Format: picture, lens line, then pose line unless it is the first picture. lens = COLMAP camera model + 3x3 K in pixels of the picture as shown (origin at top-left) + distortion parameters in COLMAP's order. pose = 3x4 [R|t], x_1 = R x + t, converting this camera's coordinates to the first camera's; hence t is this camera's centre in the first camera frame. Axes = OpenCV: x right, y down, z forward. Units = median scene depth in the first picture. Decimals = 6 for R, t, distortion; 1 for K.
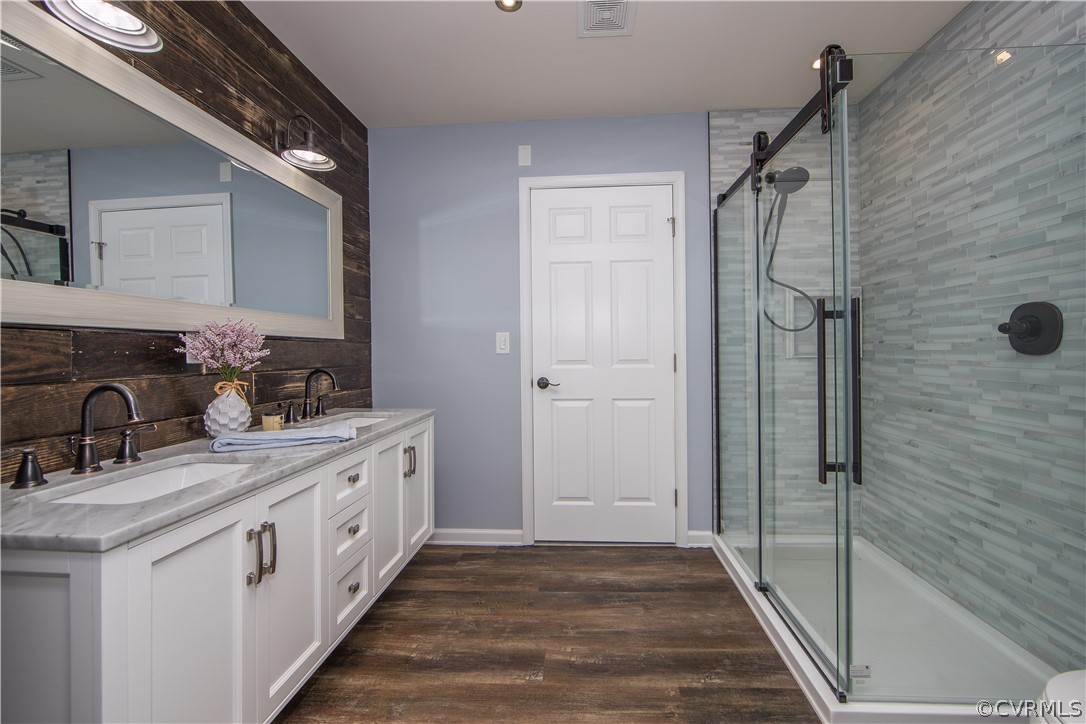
lens RADIAL K [[437.5, 0, 538.9], [0, 437.5, 355.6], [0, 0, 1]] dist [-0.010973, 0.000462]
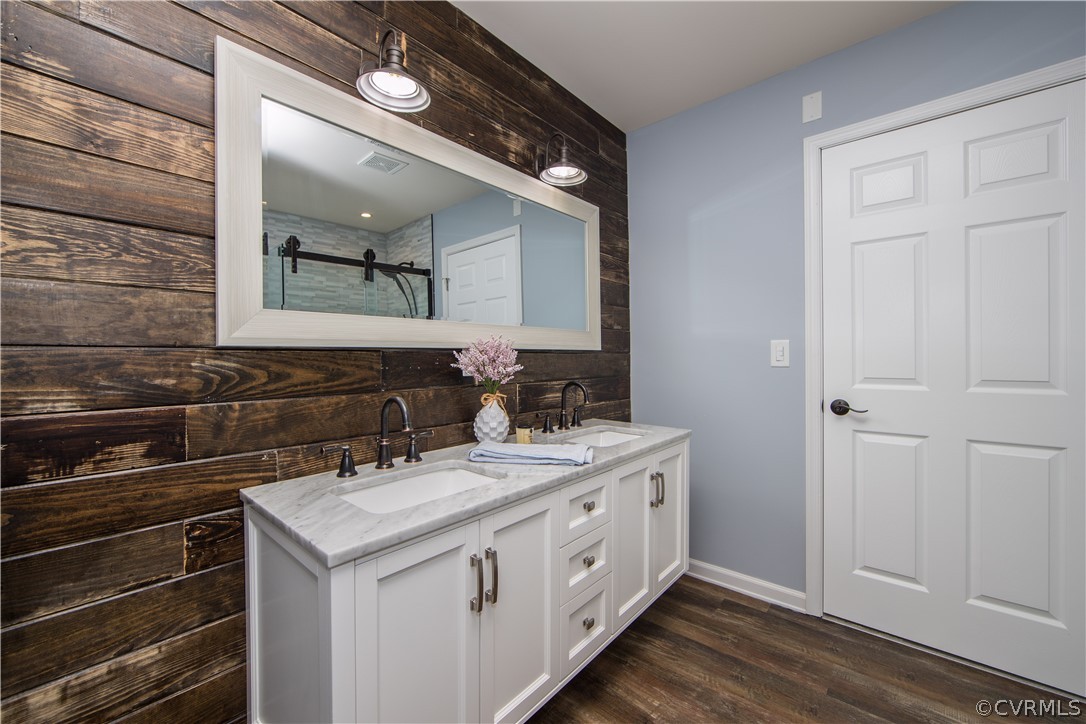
lens RADIAL K [[433.7, 0, 543.5], [0, 433.7, 364.2], [0, 0, 1]] dist [-0.017428, 0.003588]
pose [[0.825545, 0.007247, -0.564290, 0.007722], [-0.001776, 0.999946, 0.010245, -0.021000], [0.564334, -0.007455, 0.825513, 0.144402]]
